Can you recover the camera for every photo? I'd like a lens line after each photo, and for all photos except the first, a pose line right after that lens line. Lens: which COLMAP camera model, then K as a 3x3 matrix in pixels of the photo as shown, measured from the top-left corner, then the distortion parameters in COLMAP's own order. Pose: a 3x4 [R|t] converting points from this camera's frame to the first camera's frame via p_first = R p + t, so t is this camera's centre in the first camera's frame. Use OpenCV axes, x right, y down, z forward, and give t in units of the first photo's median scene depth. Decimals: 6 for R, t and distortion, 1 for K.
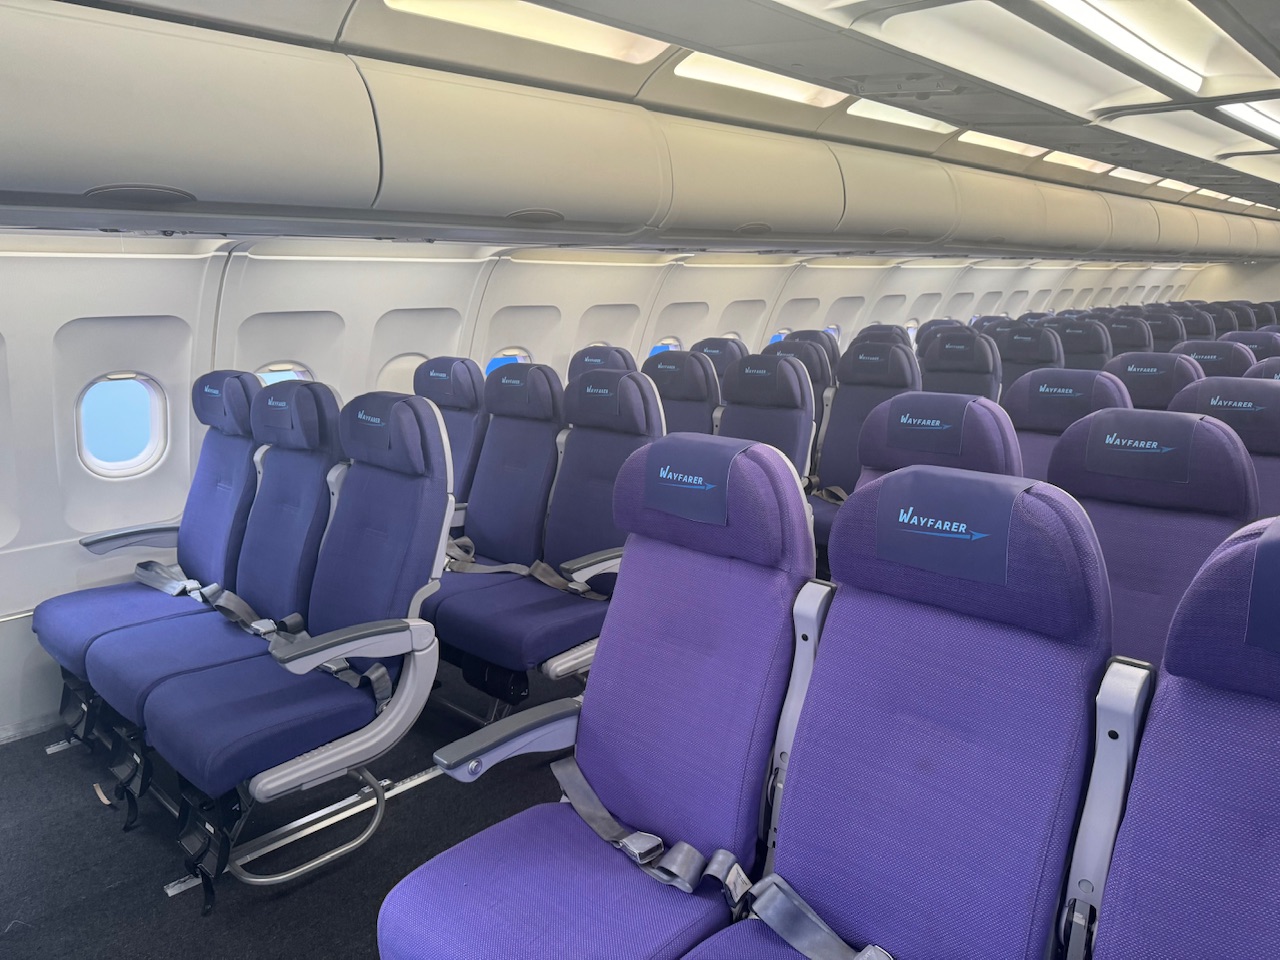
lens RADIAL K [[890.2, 0, 633.9], [0, 890.2, 476.4], [0, 0, 1]] dist [0.043413, -0.030776]
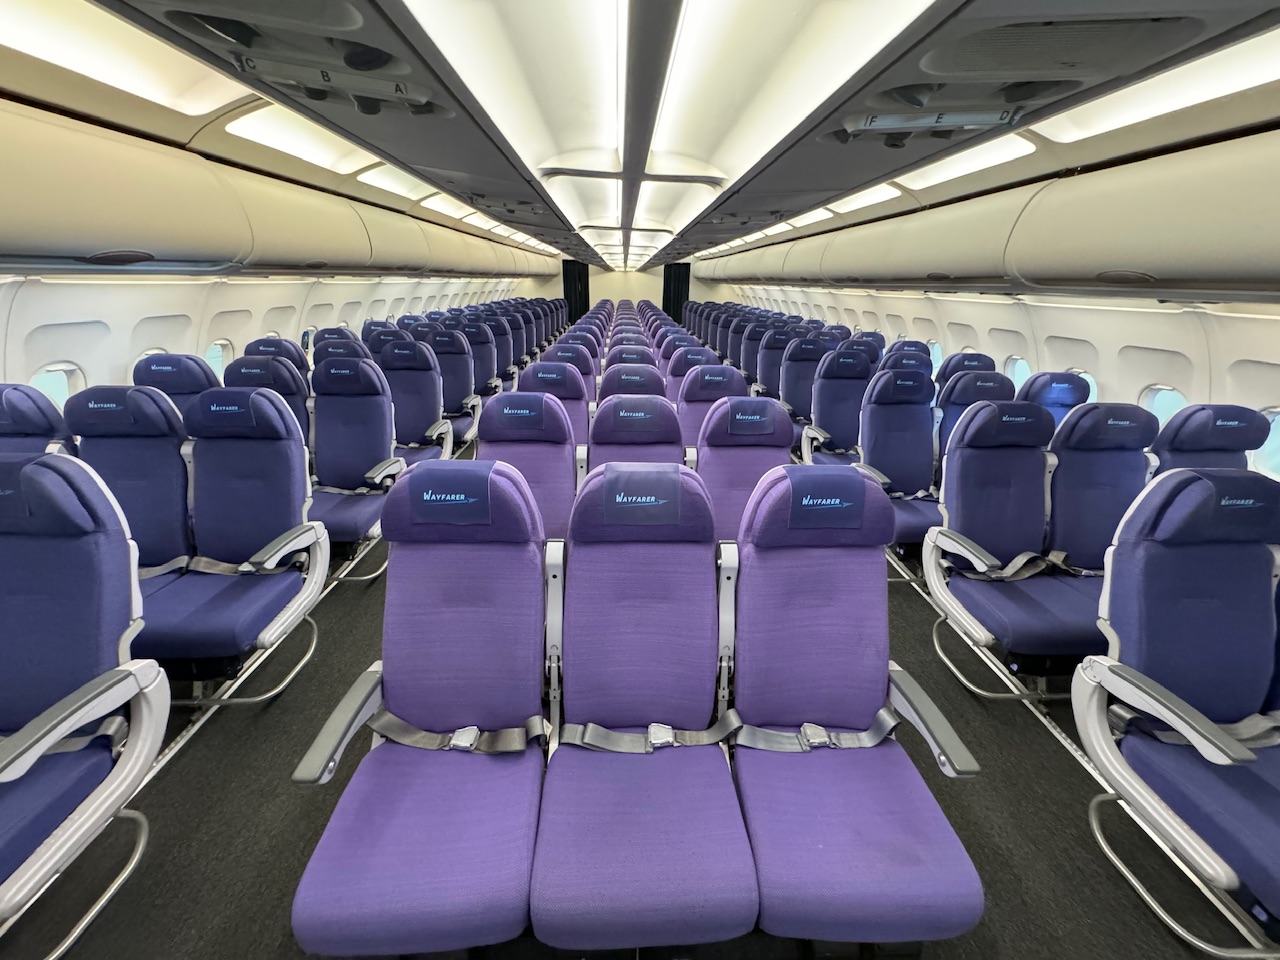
lens RADIAL K [[507.9, 0, 638.2], [0, 507.9, 478.3], [0, 0, 1]] dist [-0.004123, 0.000496]
pose [[0.698542, -0.234032, 0.676216, -0.174122], [0.122216, 0.970140, 0.209505, -0.103125], [-0.705055, -0.063704, 0.706286, 0.156128]]
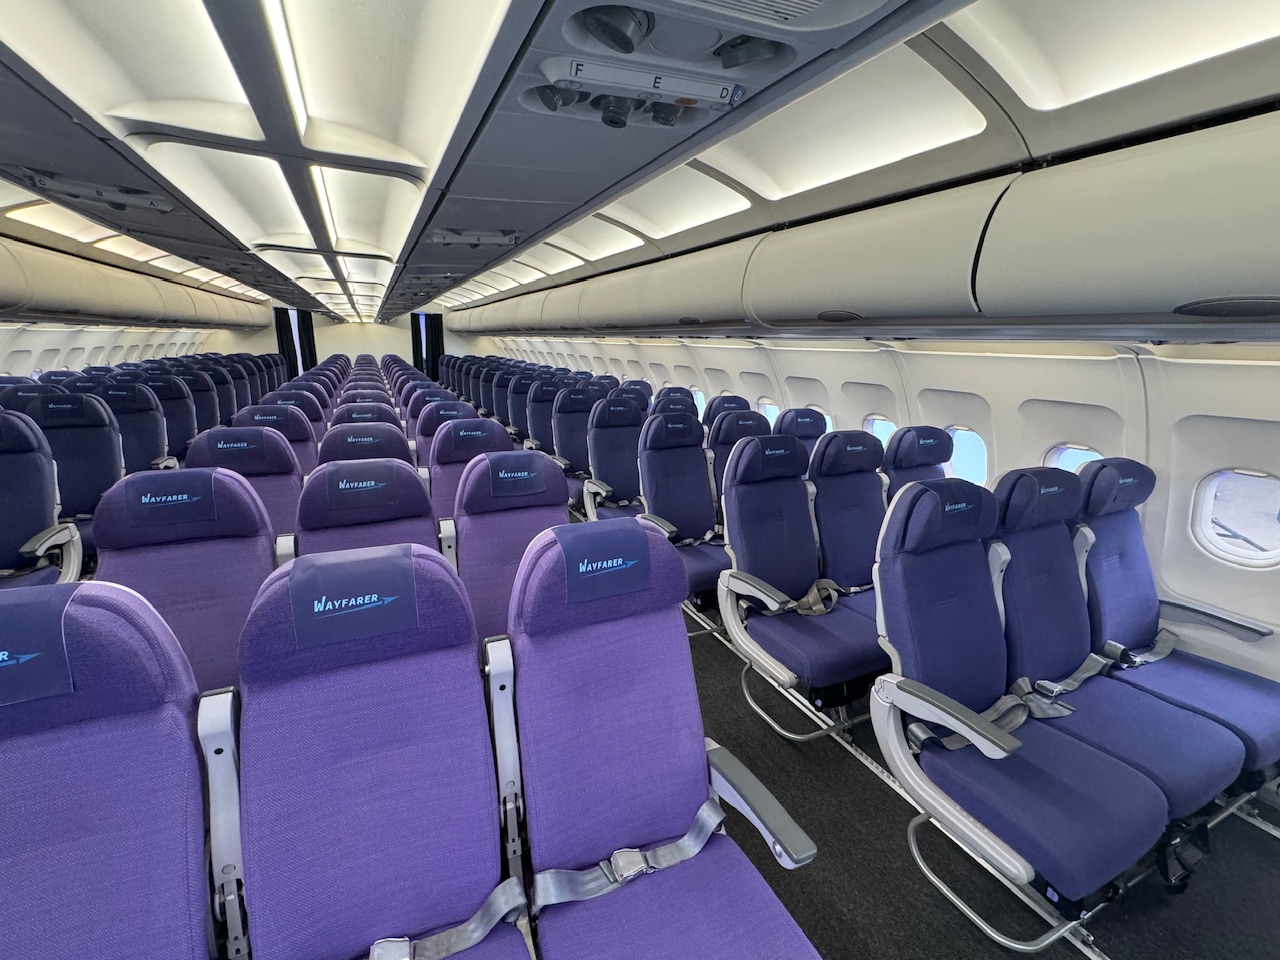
lens RADIAL K [[564.2, 0, 636.3], [0, 564.2, 478.9], [0, 0, 1]] dist [-0.003583, -0.000754]
pose [[0.354413, -0.203390, 0.912702, -0.098372], [0.172053, 0.973578, 0.150146, -0.082934], [-0.919124, 0.103819, 0.380042, 0.178199]]
